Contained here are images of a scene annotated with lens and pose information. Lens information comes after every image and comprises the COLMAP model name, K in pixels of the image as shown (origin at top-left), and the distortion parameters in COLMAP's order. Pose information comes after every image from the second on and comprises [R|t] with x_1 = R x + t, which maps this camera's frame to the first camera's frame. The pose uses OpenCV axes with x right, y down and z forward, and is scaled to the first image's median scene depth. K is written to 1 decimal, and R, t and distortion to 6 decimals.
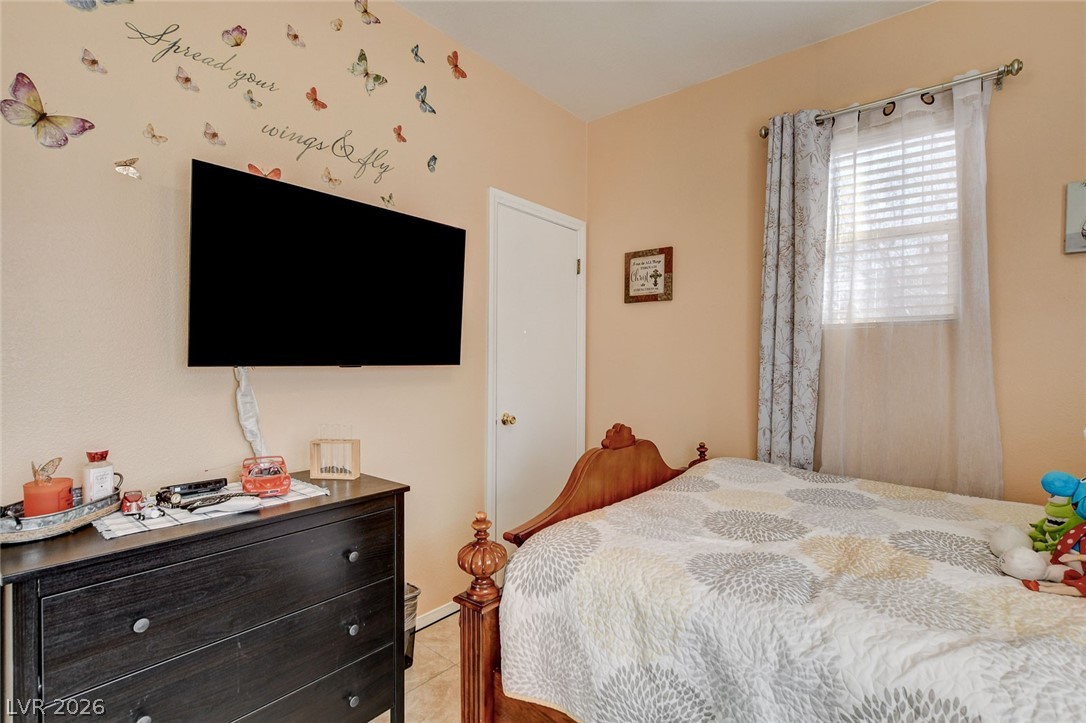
lens RADIAL K [[511.0, 0, 541.6], [0, 511.0, 366.3], [0, 0, 1]] dist [-0.017171, -0.000083]
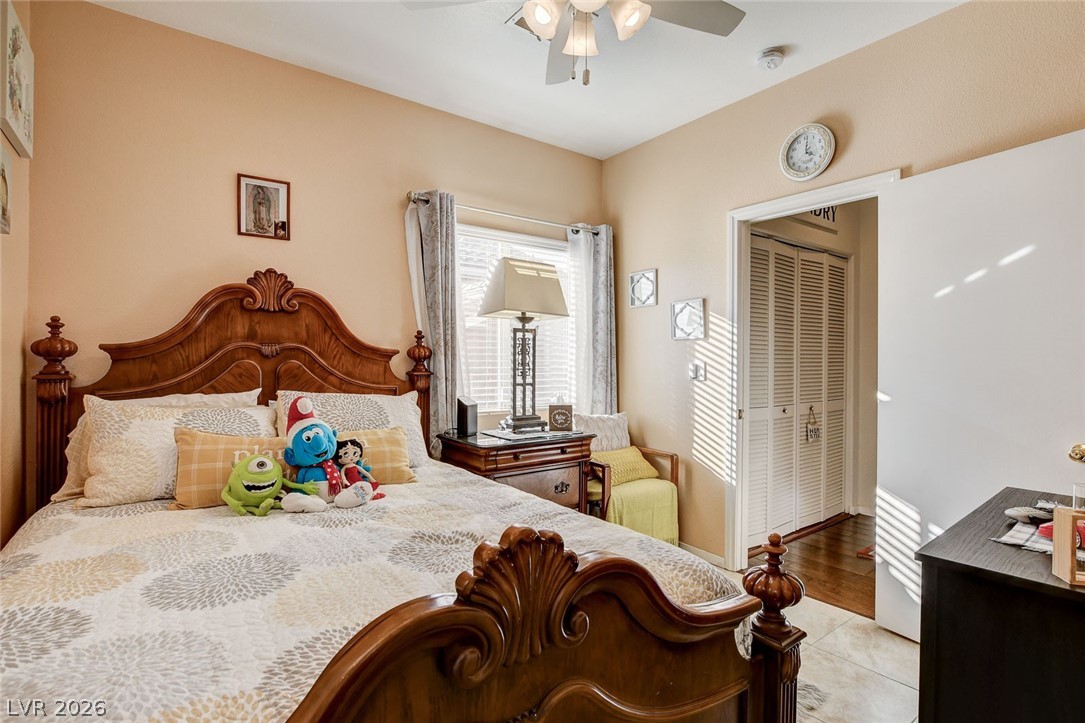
lens RADIAL K [[526.4, 0, 540.1], [0, 526.4, 361.3], [0, 0, 1]] dist [-0.013249, 0.000448]
pose [[-0.970717, -0.016630, 0.239649, 0.039735], [-0.012227, 0.999728, 0.019849, -0.019398], [-0.239914, 0.016337, -0.970657, 1.364157]]
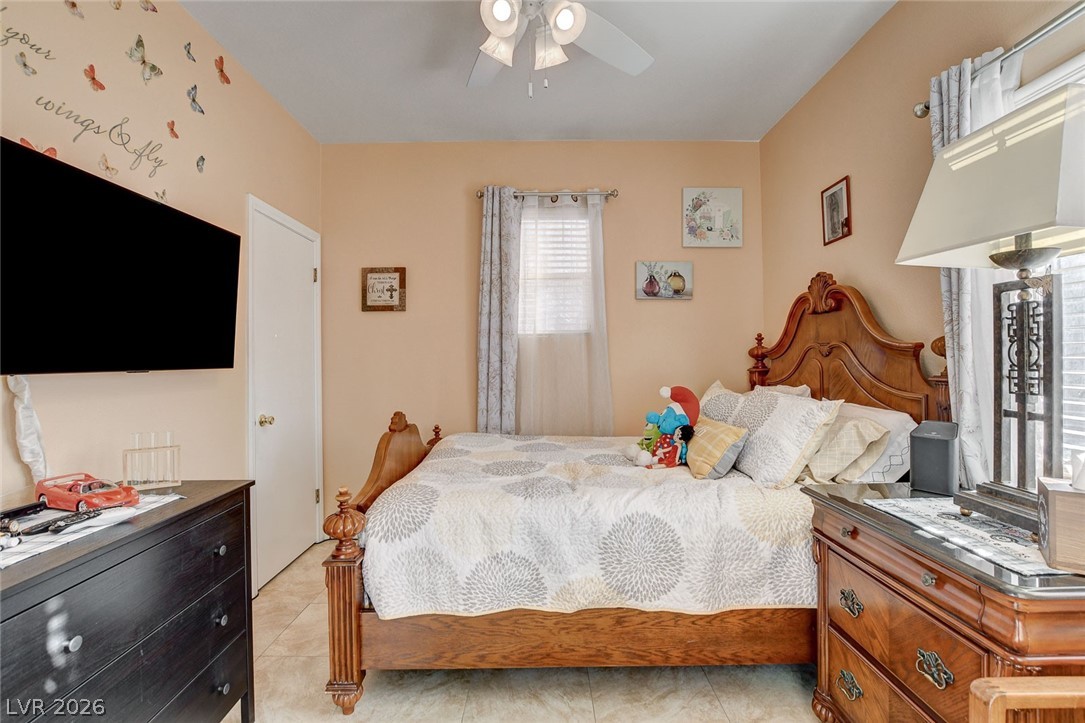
lens RADIAL K [[495.7, 0, 540.0], [0, 495.7, 354.2], [0, 0, 1]] dist [-0.026749, 0.006401]
pose [[0.766305, -0.008252, 0.642424, -0.356342], [0.024605, 0.999561, -0.016509, 0.000675], [-0.642006, 0.028458, 0.766171, -0.146655]]
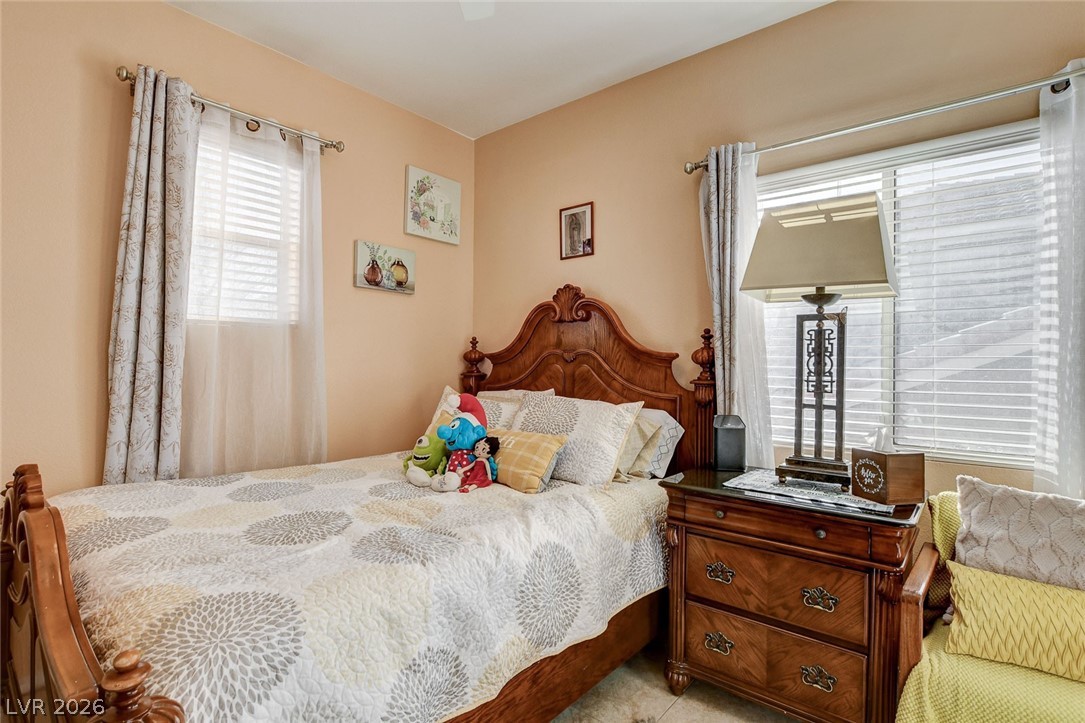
lens RADIAL K [[526.4, 0, 540.1], [0, 526.4, 361.3], [0, 0, 1]] dist [-0.013249, 0.000448]
pose [[0.003249, -0.008492, 0.999959, -0.452557], [0.005488, 0.999949, 0.008474, -0.011244], [-0.999980, 0.005460, 0.003296, 0.398817]]
